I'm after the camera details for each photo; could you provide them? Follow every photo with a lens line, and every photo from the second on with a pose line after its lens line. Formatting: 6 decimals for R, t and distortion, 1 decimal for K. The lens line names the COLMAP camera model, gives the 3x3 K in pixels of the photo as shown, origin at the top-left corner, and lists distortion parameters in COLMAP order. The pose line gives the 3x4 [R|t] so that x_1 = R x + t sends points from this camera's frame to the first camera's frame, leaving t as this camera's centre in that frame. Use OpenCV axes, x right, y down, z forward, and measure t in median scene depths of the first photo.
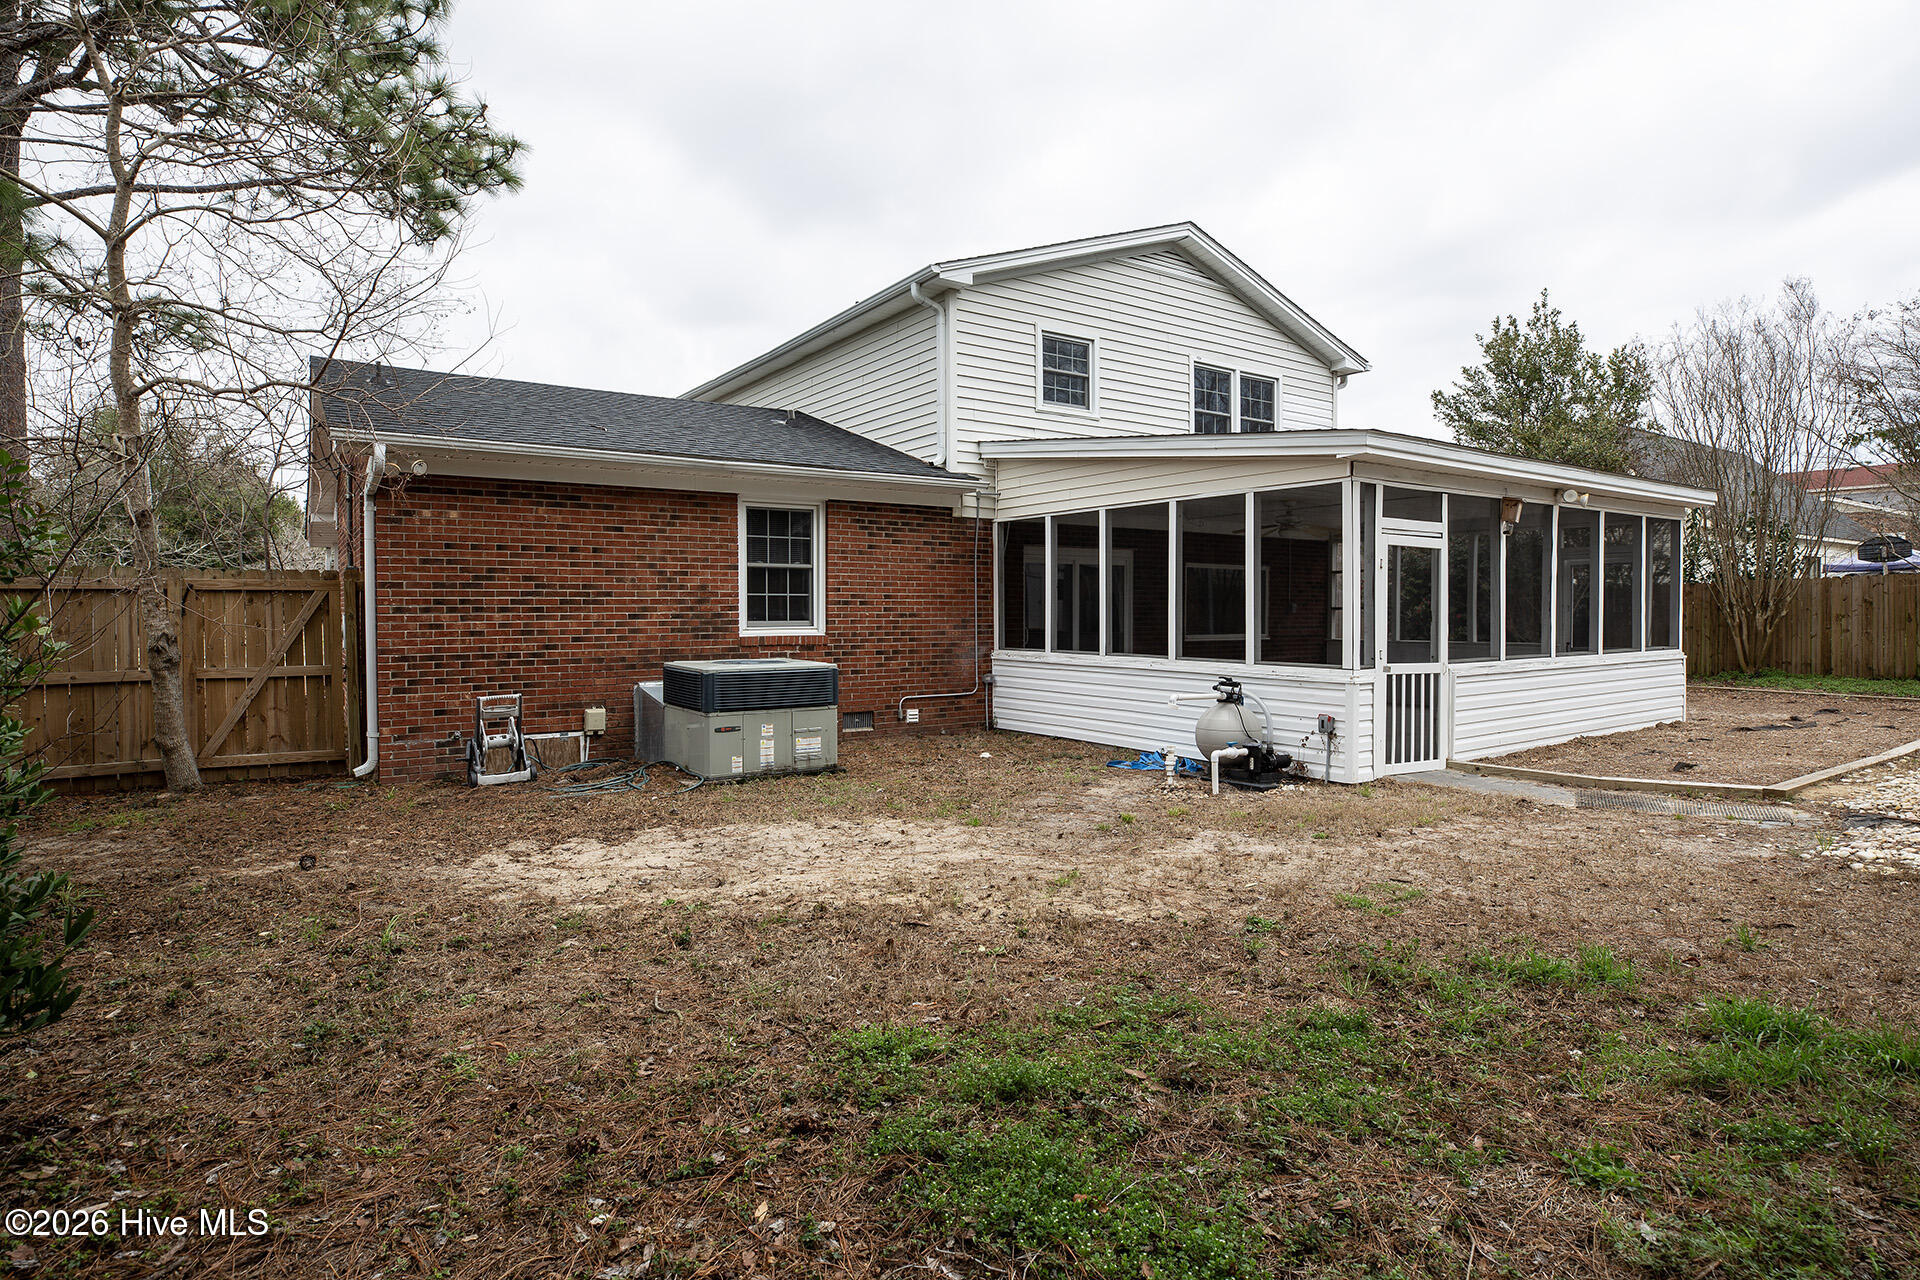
lens RADIAL K [[1009.0, 0, 966.2], [0, 1009.0, 628.2], [0, 0, 1]] dist [-0.044366, 0.023975]
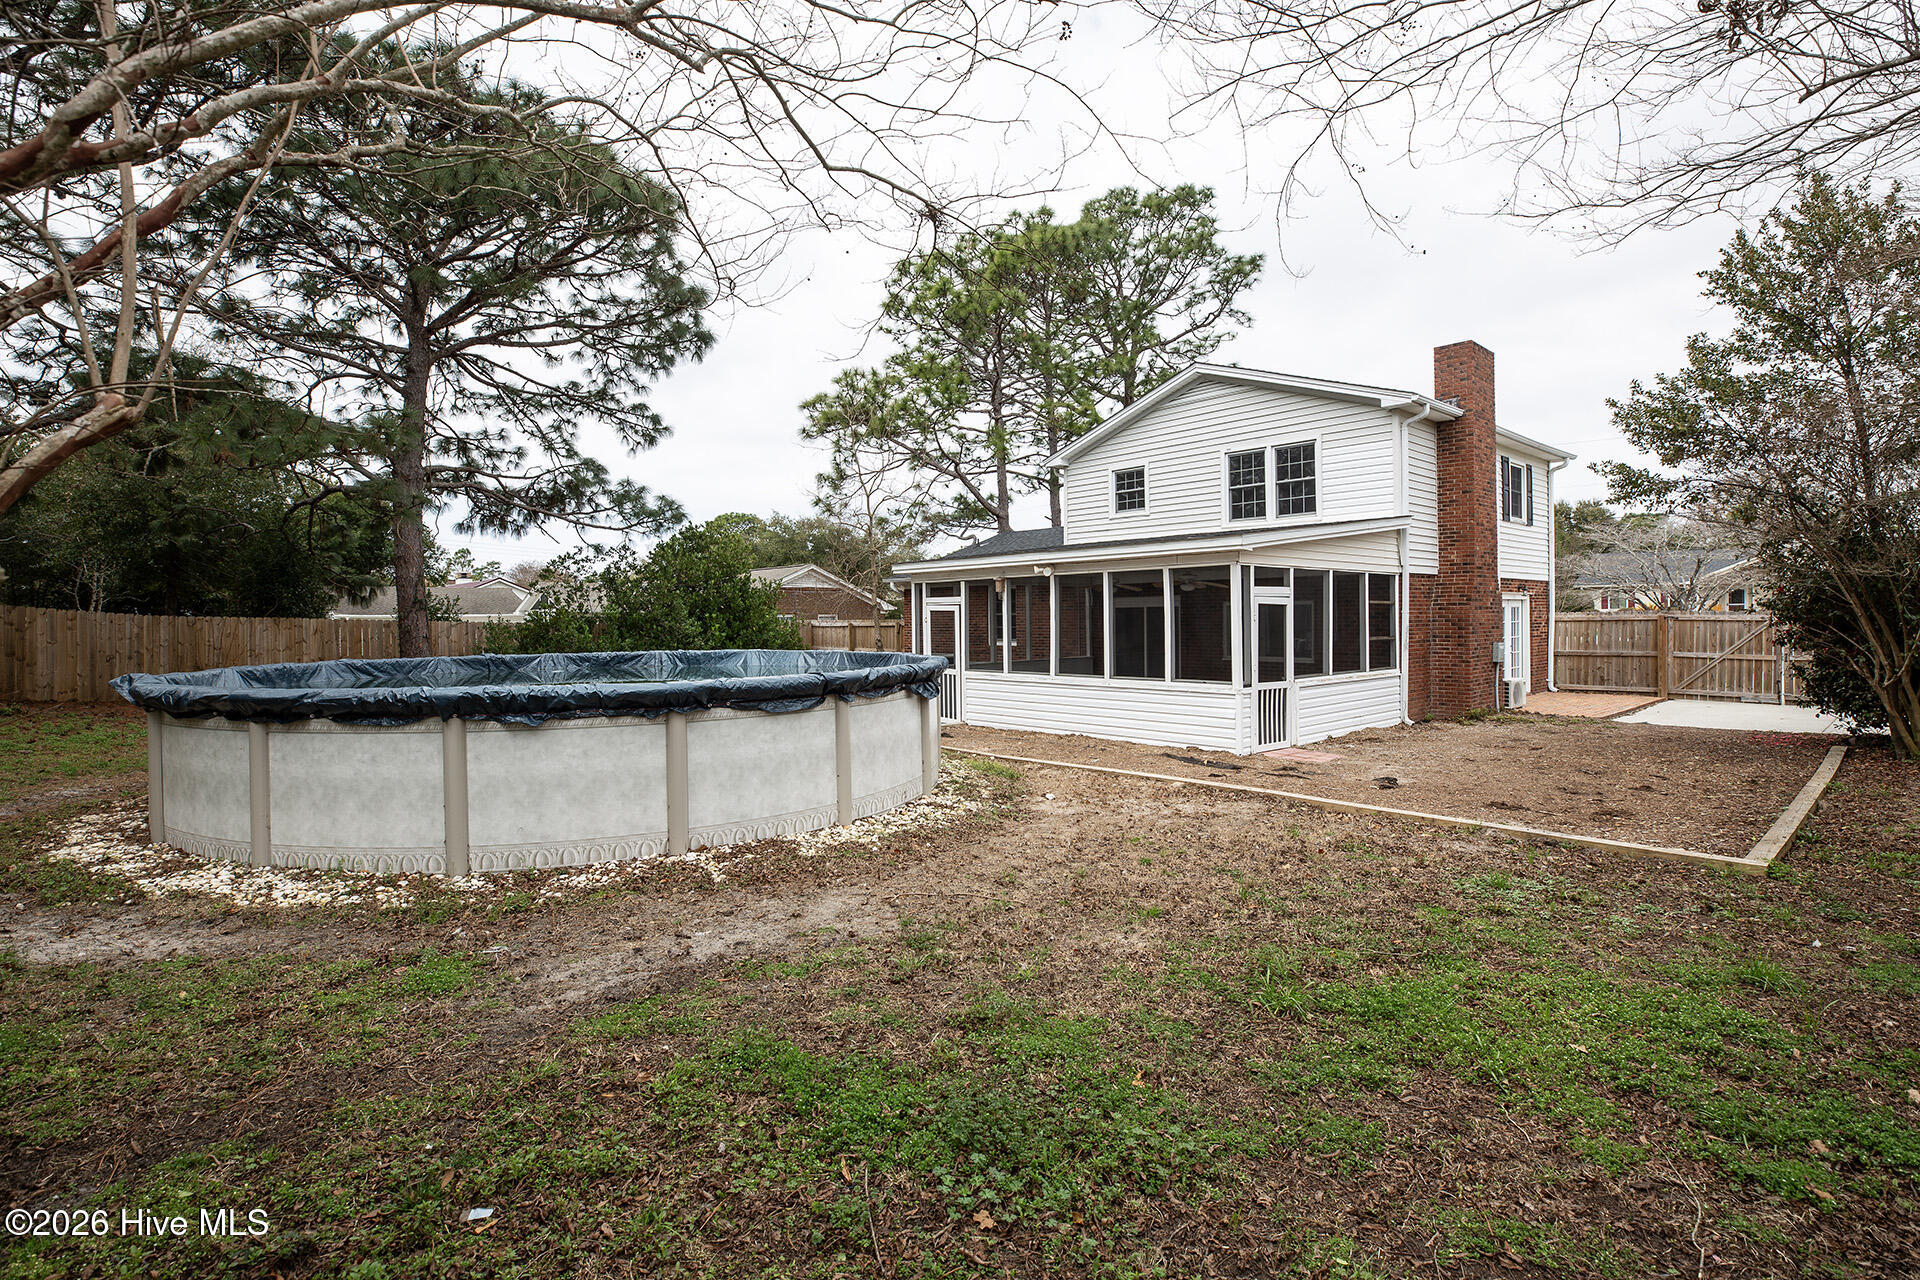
lens RADIAL K [[905.2, 0, 963.9], [0, 905.2, 624.4], [0, 0, 1]] dist [-0.038472, 0.011931]
pose [[0.127538, 0.008427, -0.991798, 1.809375], [-0.008442, 0.999937, 0.007410, -0.053956], [0.991798, 0.007428, 0.127601, 0.647833]]
